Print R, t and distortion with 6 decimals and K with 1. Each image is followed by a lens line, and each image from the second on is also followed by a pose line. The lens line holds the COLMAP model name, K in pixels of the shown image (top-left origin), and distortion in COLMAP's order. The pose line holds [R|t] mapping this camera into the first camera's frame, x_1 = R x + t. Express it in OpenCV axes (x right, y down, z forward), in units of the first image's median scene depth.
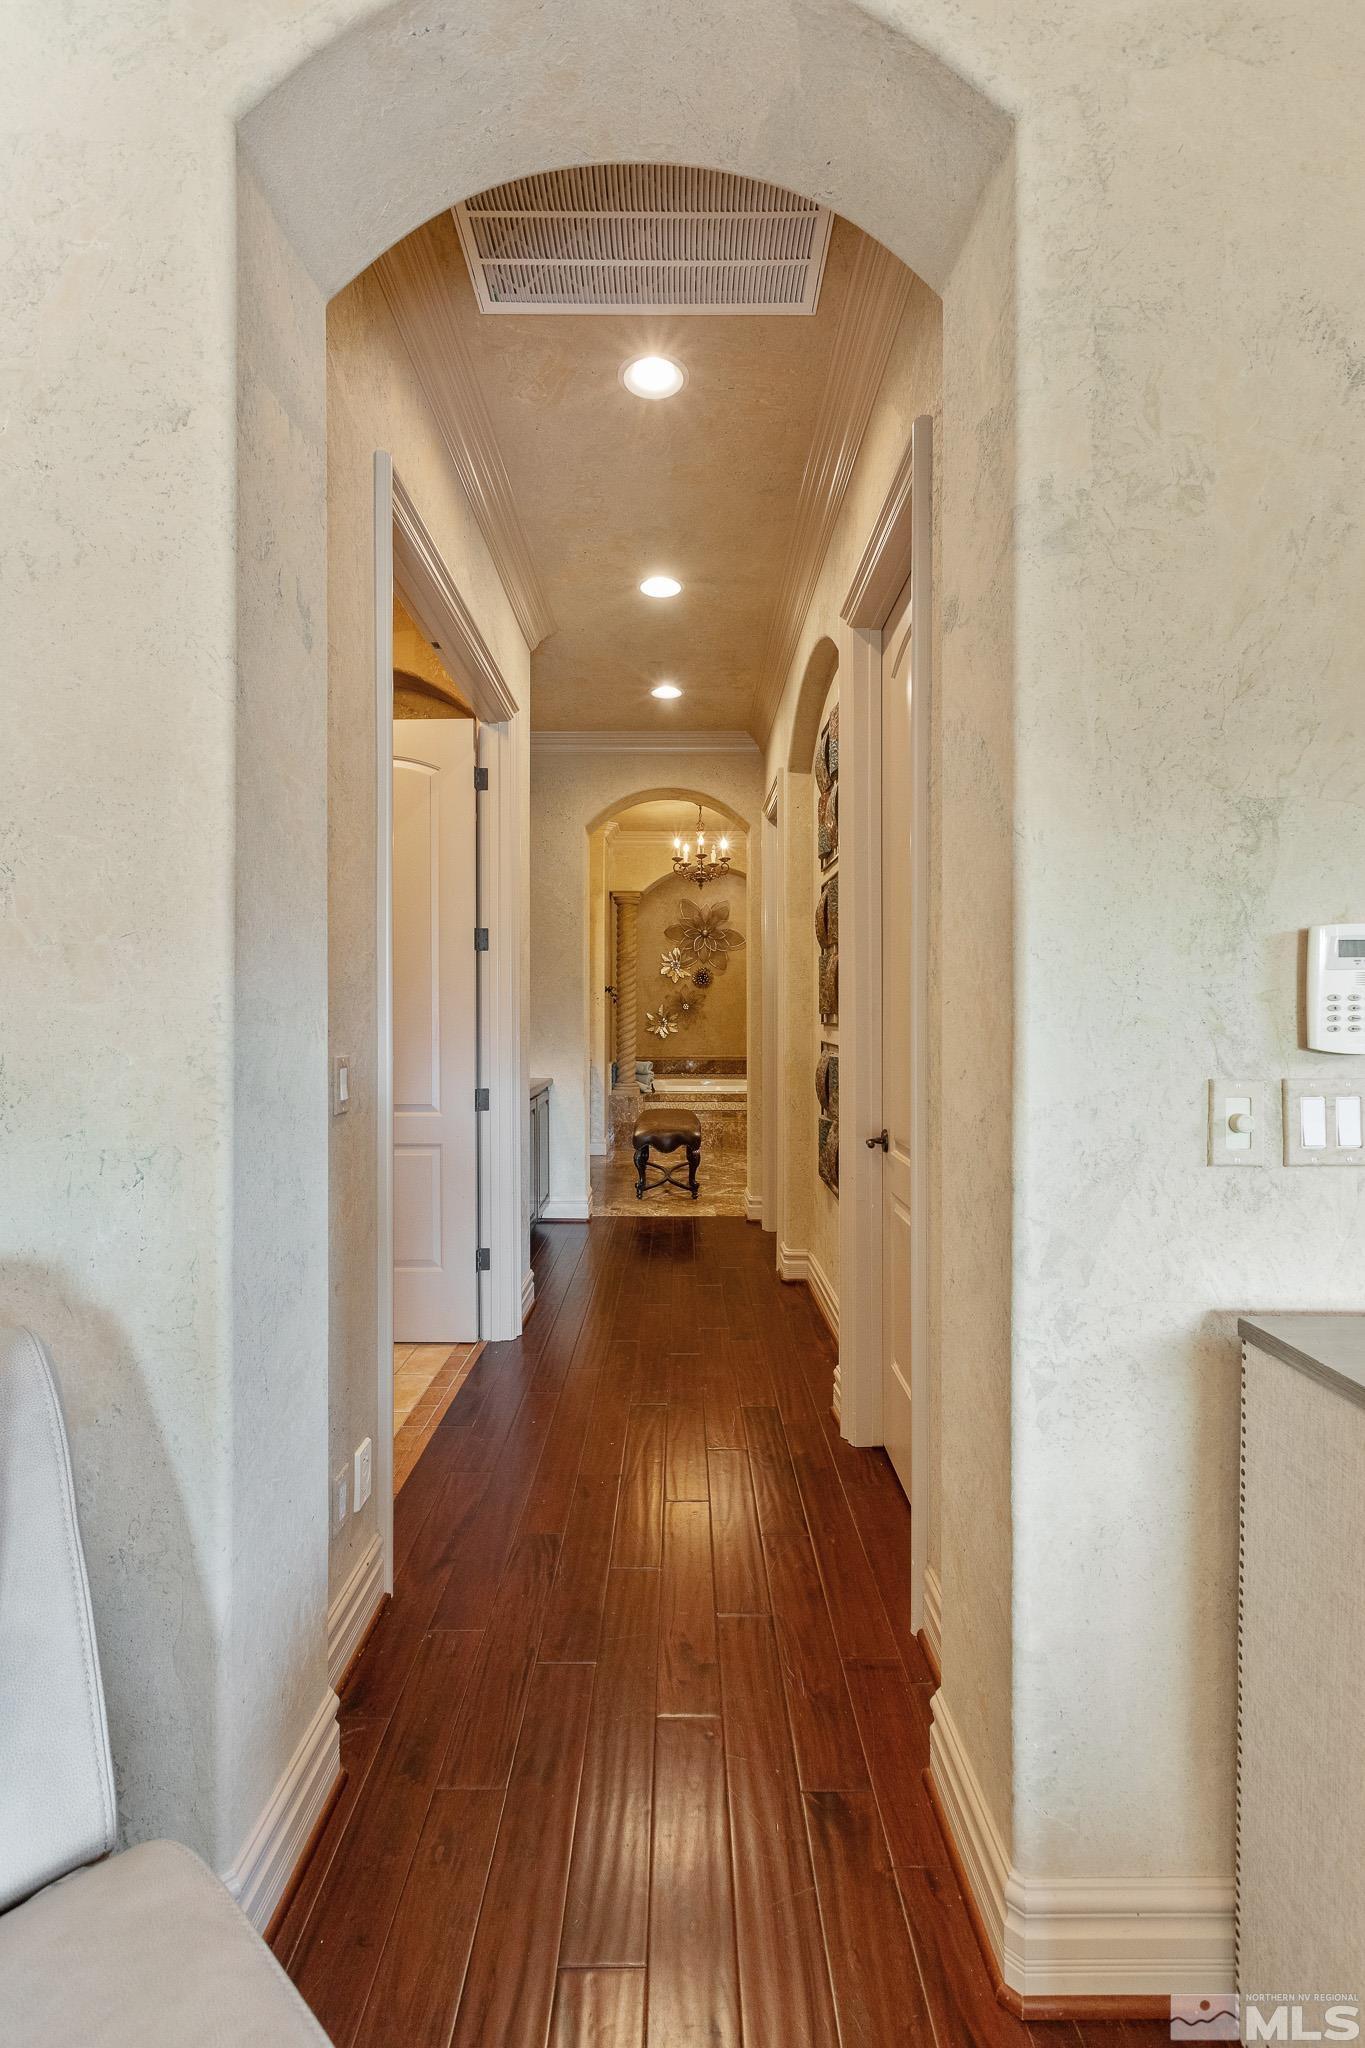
lens RADIAL K [[915.3, 0, 682.6], [0, 915.3, 1020.9], [0, 0, 1]] dist [-0.000183, 0.000008]
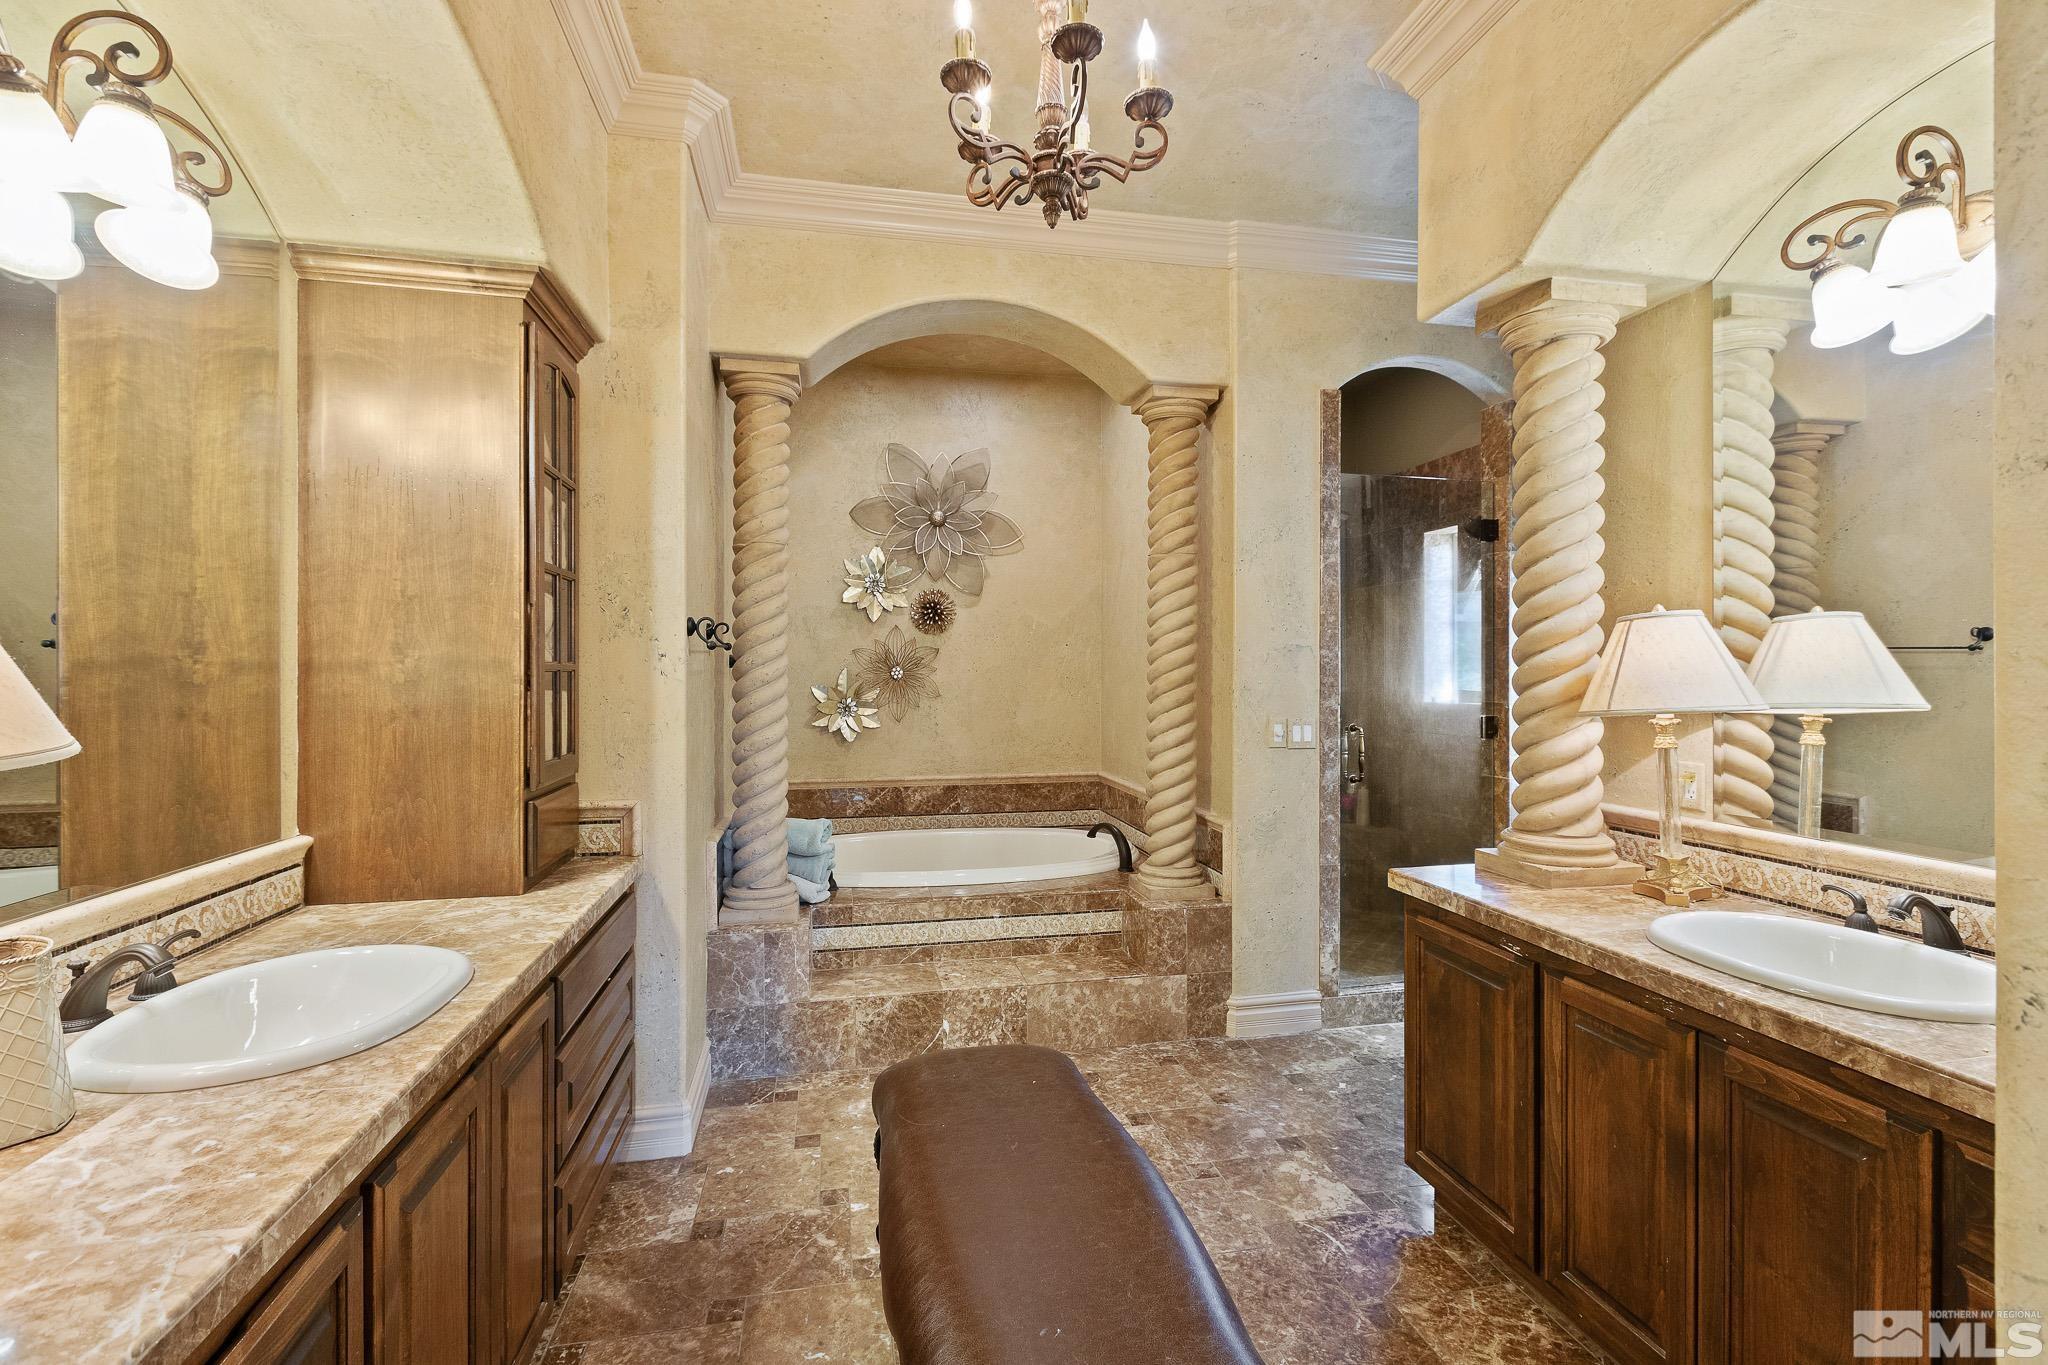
lens RADIAL K [[915.3, 0, 1030.5], [0, 915.3, 674.6], [0, 0, 1]] dist [-0.000183, 0.000008]
pose [[0.977864, -0.000815, 0.209240, -0.027878], [0.001261, 0.999997, -0.001996, -0.013610], [-0.209237, 0.002216, 0.977862, 0.529763]]
